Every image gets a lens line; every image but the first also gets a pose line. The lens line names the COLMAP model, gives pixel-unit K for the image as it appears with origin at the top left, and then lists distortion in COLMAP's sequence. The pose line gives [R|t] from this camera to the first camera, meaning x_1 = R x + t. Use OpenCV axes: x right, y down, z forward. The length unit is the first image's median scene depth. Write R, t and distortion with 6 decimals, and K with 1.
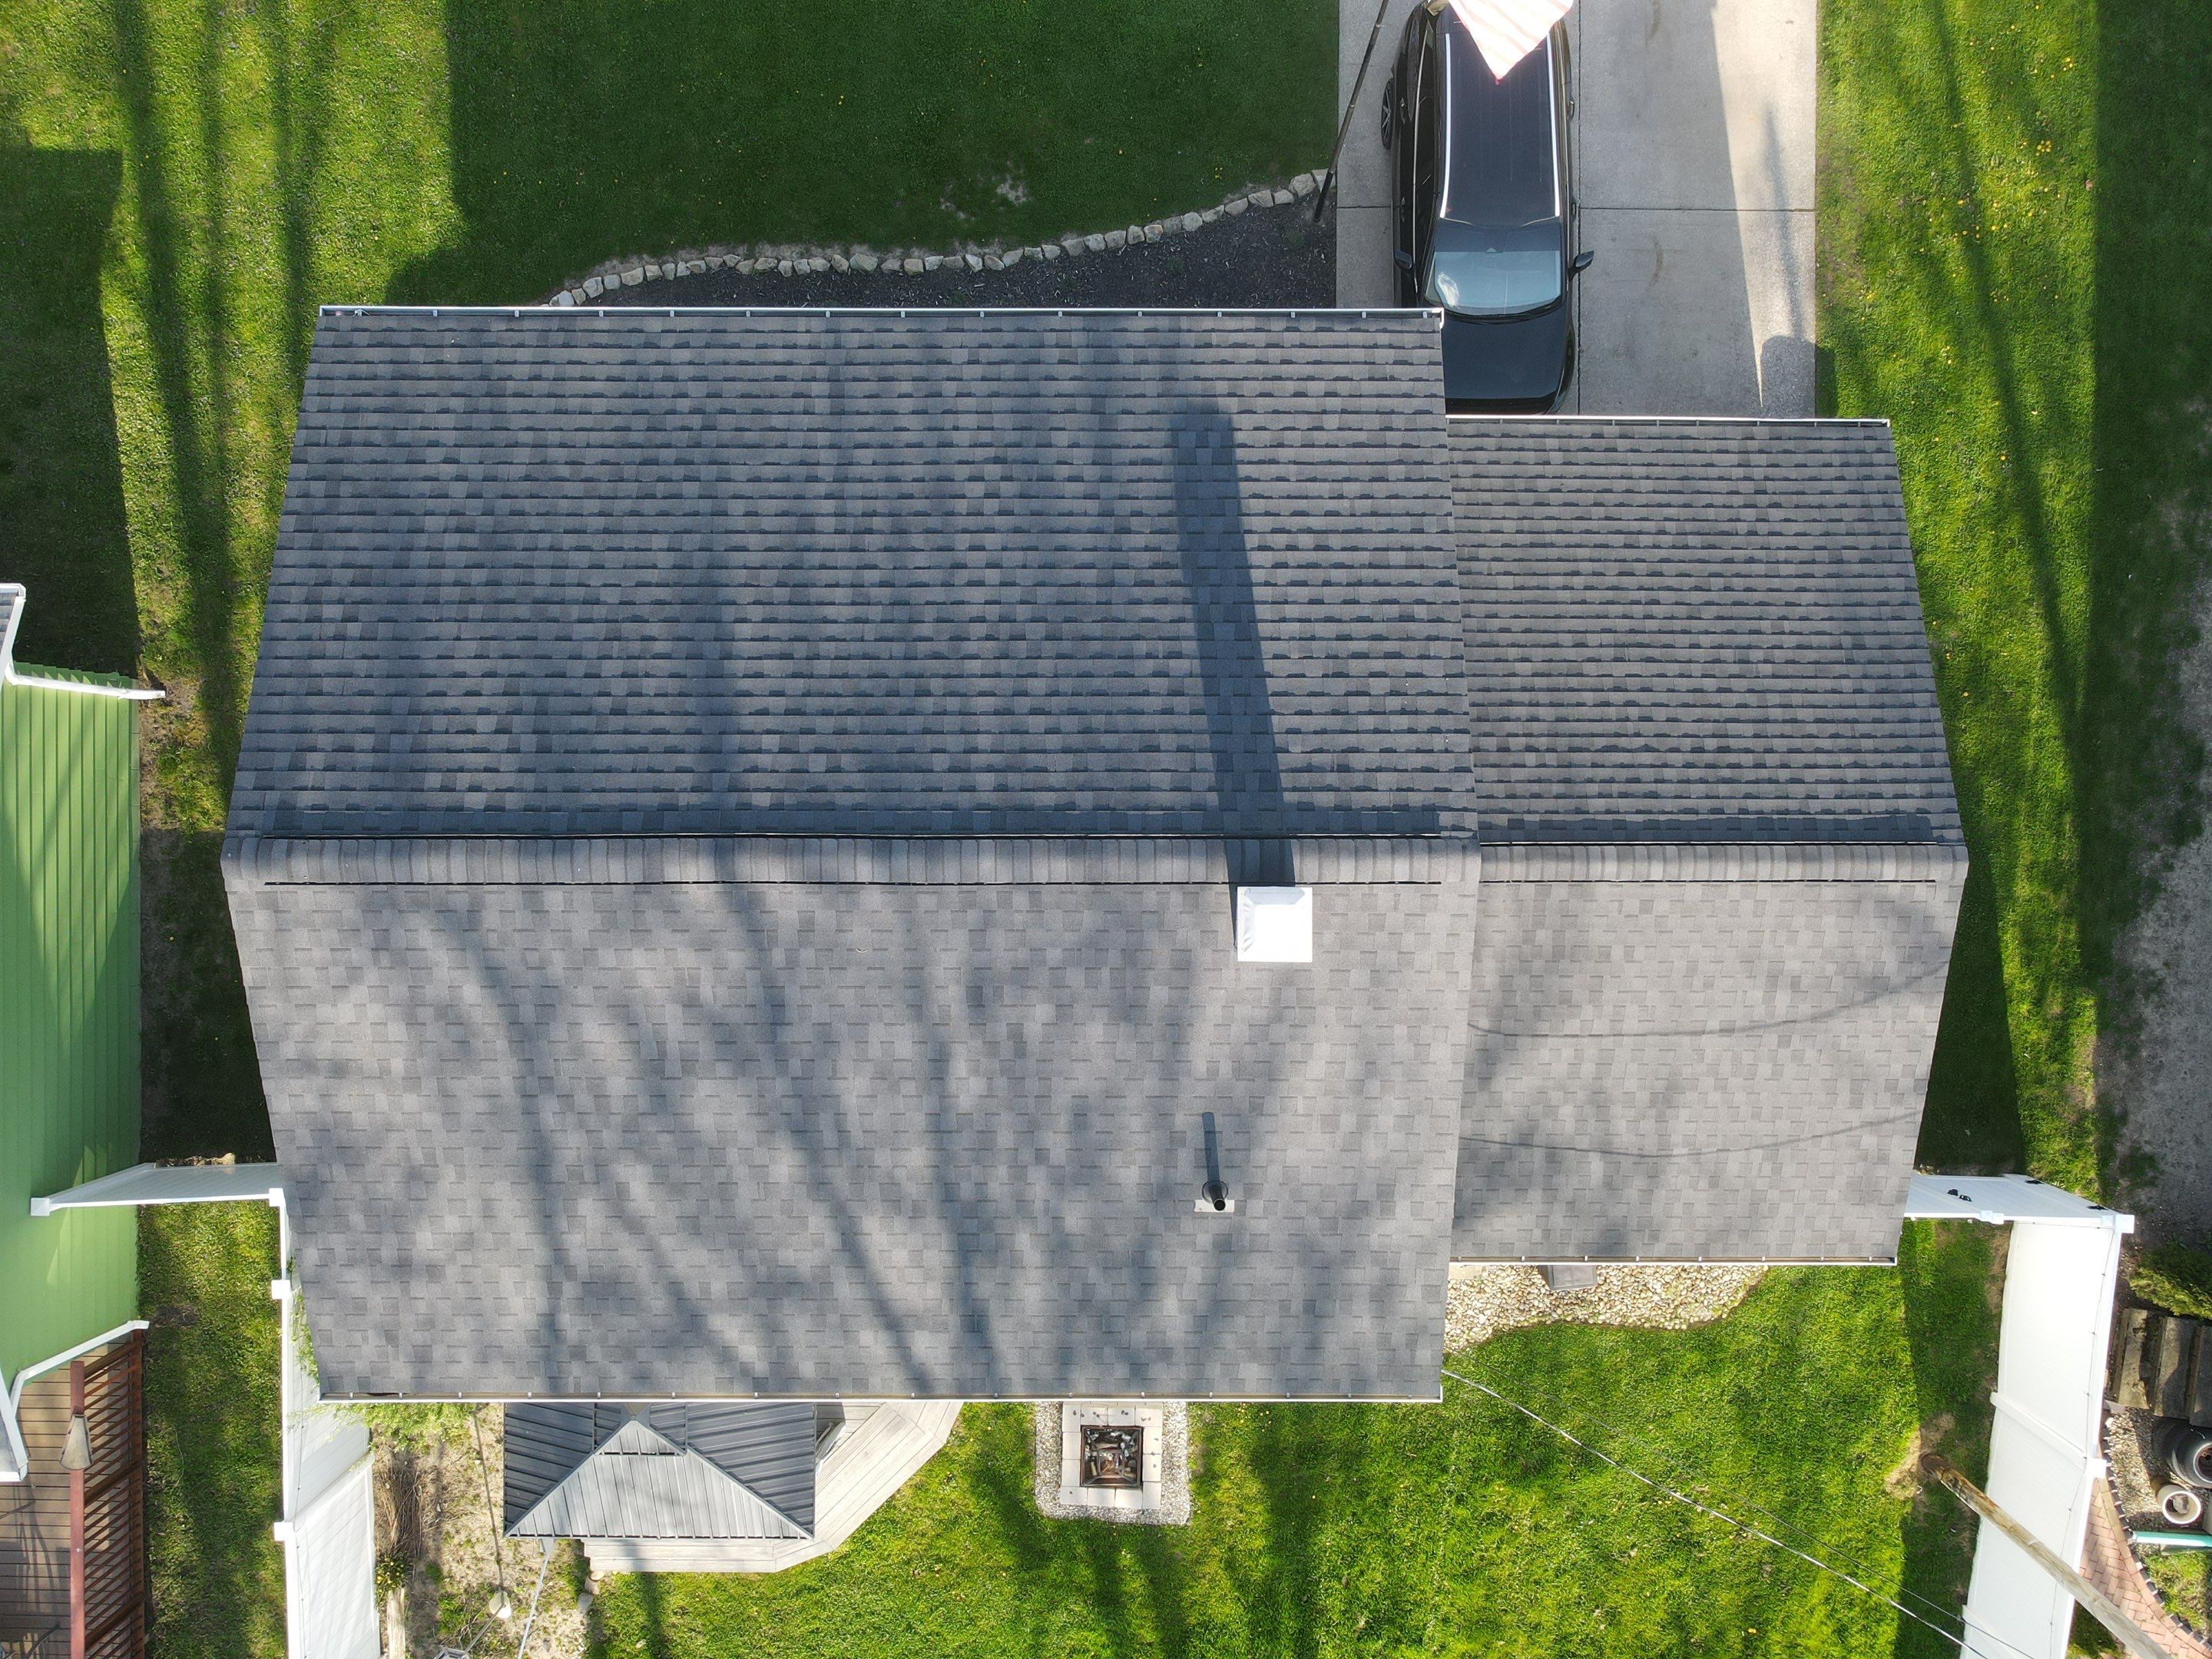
lens RADIAL K [[1609.2, 0, 1106.0], [0, 1609.2, 829.5], [0, 0, 1]] dist [-0.003064, -0.018935]
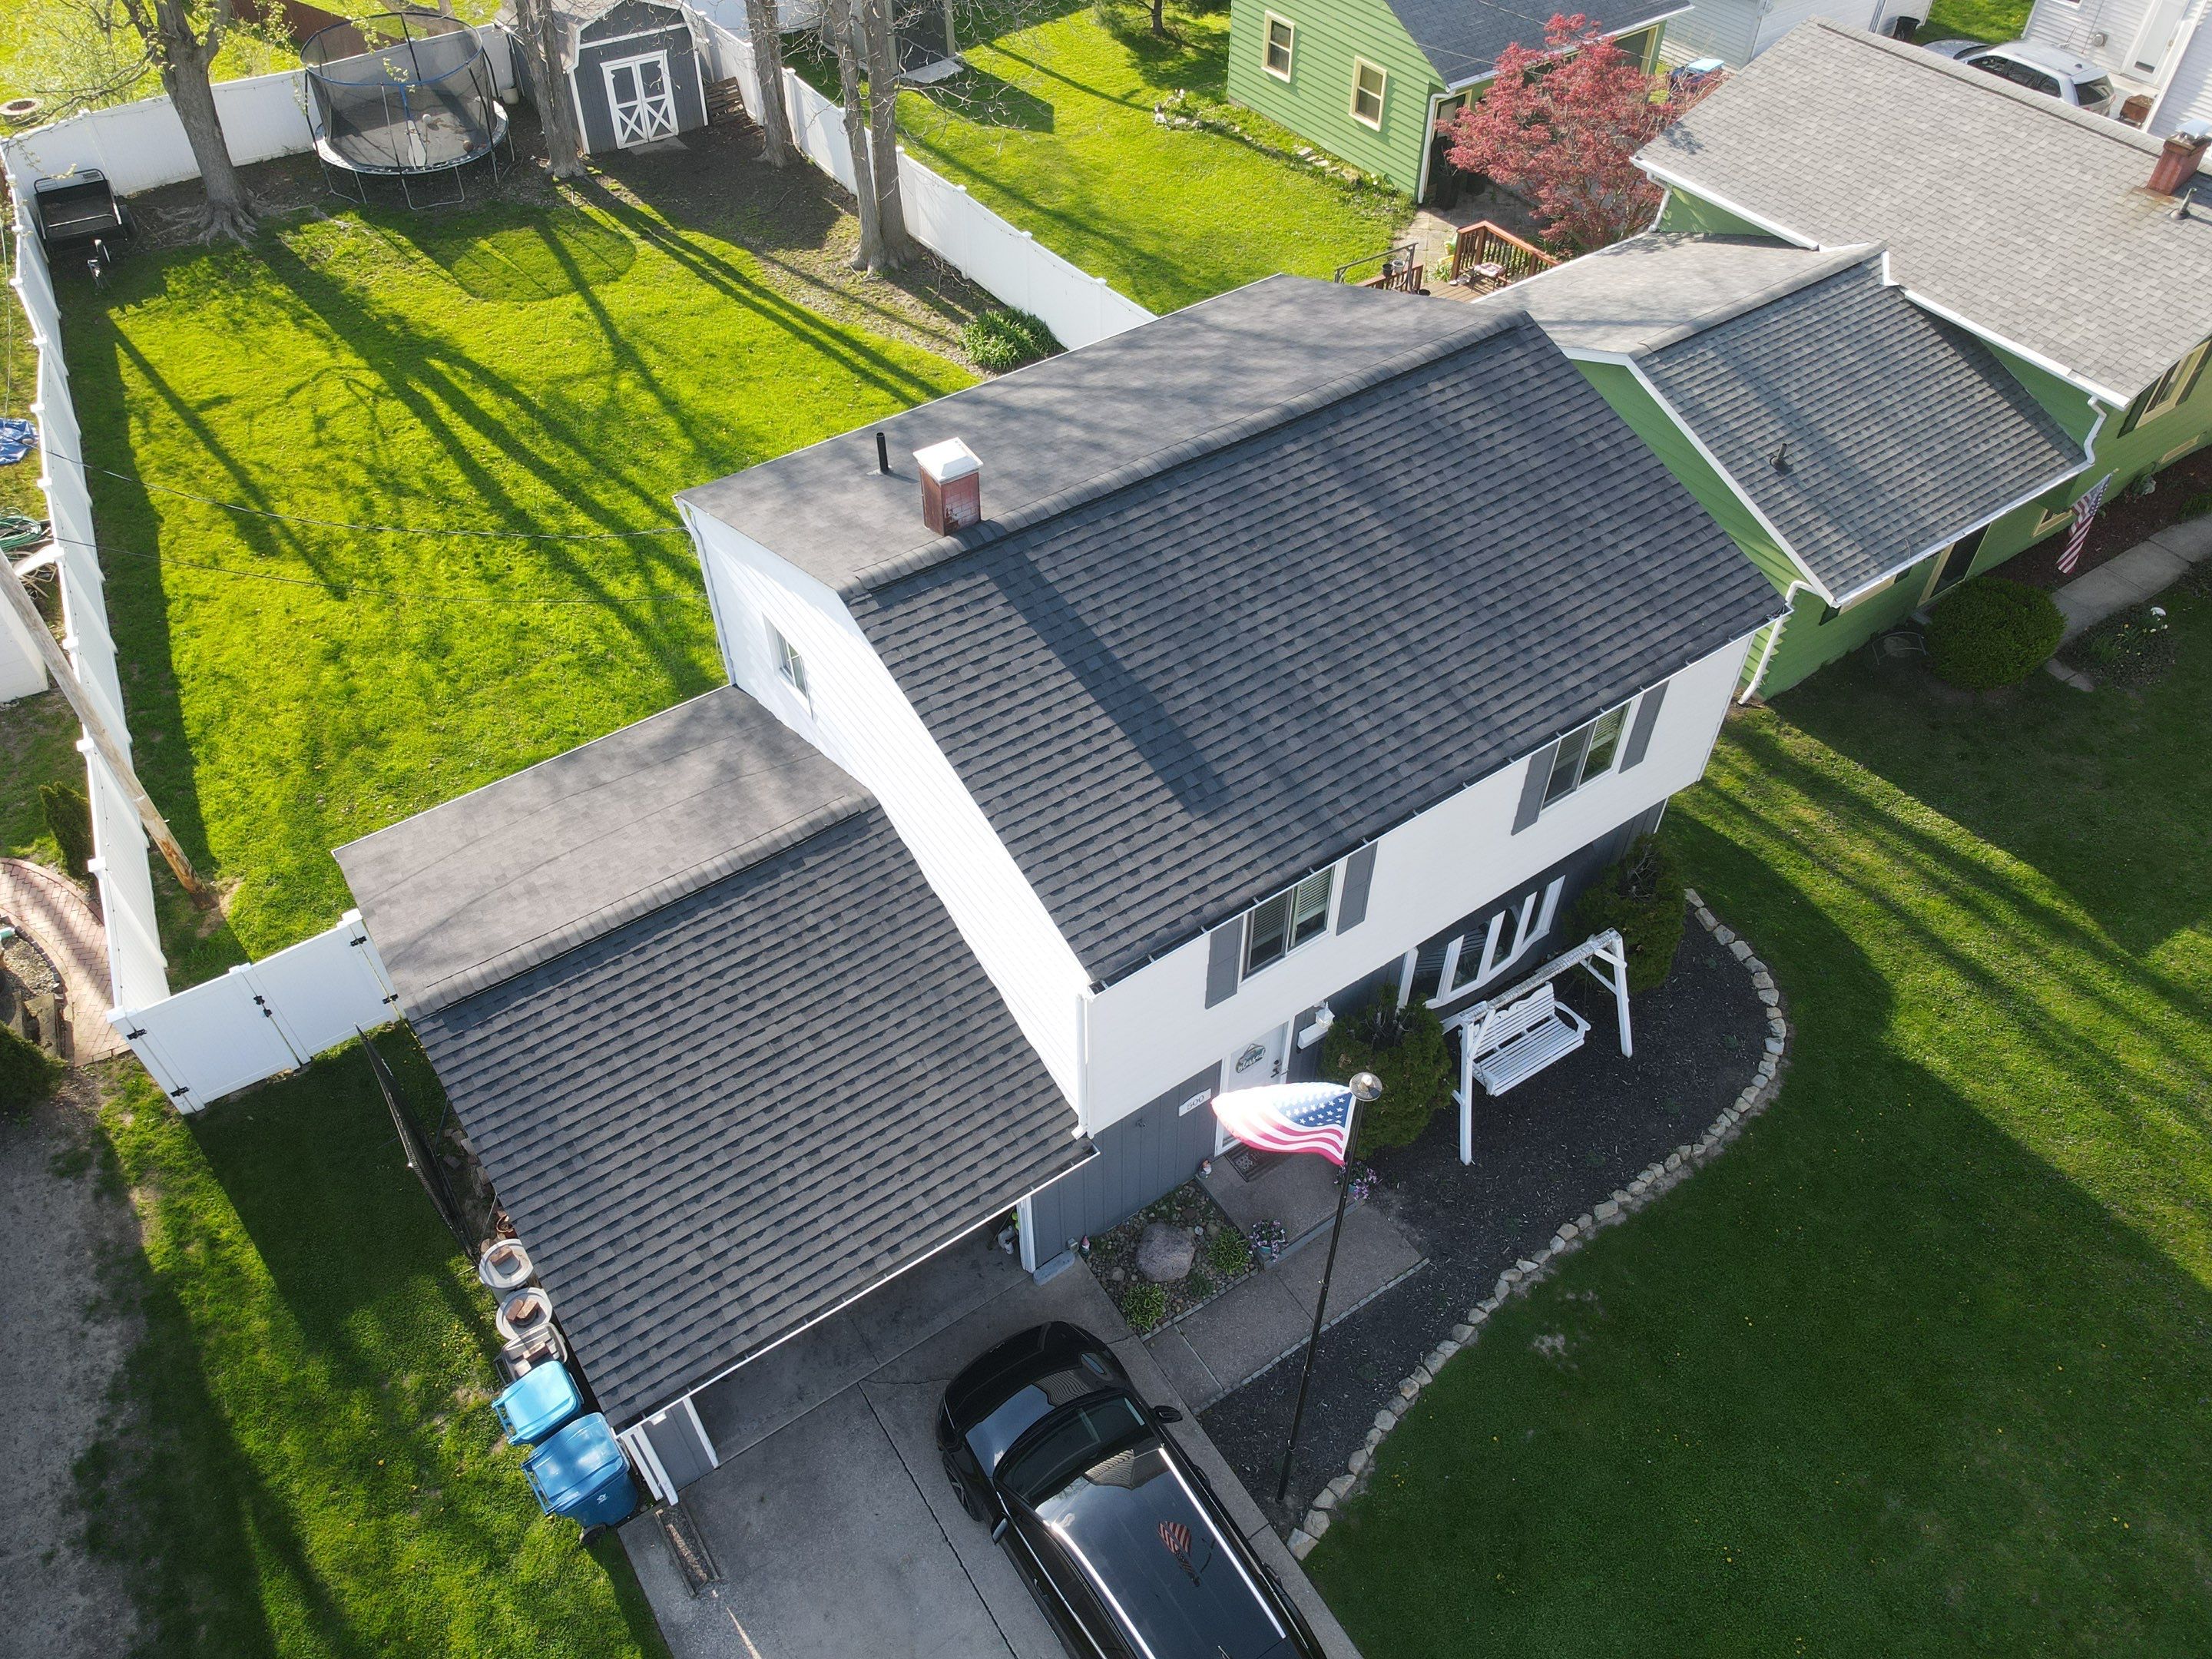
lens RADIAL K [[1613.1, 0, 1106.0], [0, 1613.1, 829.5], [0, 0, 1]] dist [-0.015093, -0.000223]
pose [[-0.825515, 0.413972, -0.383604, 0.487348], [-0.564372, -0.601949, 0.564926, -0.742422], [0.002953, 0.682851, 0.730552, 0.126012]]
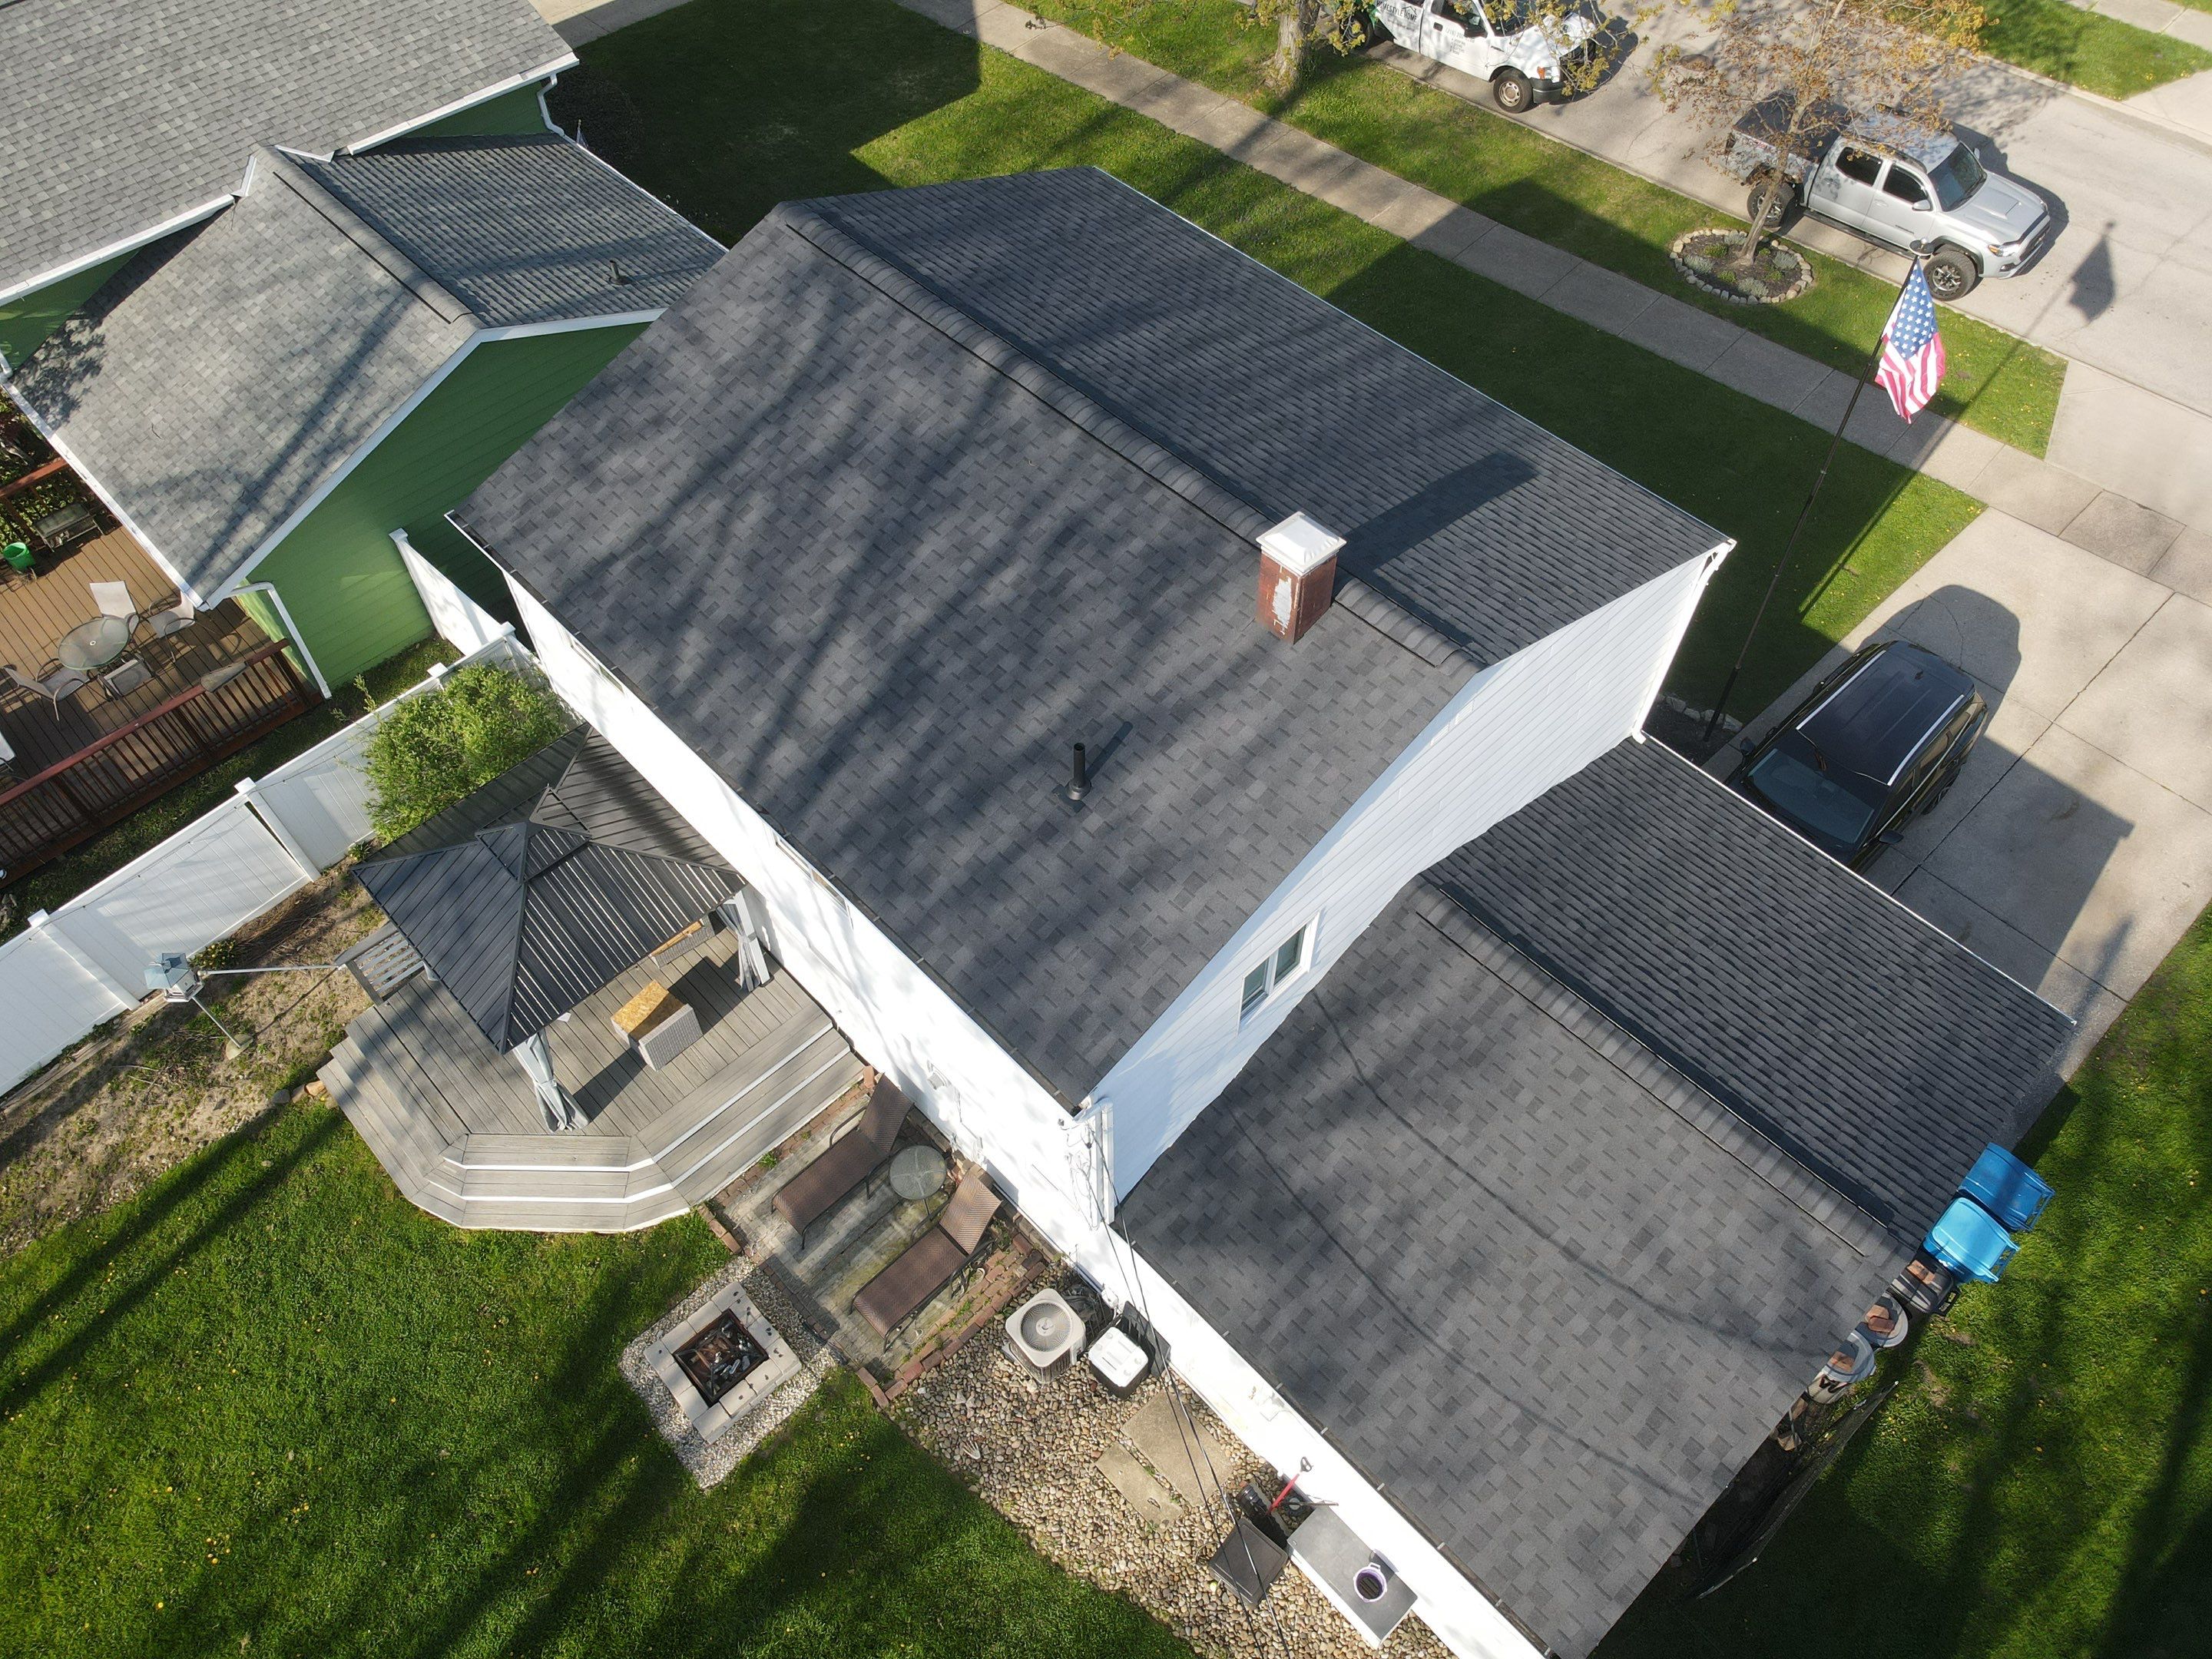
lens RADIAL K [[1601.0, 0, 1106.0], [0, 1601.0, 829.5], [0, 0, 1]] dist [-0.006850, -0.003338]
pose [[0.693398, 0.575220, -0.433959, 0.450939], [-0.720540, 0.557329, -0.412561, 0.538093], [0.004545, 0.598754, 0.800920, 0.144924]]
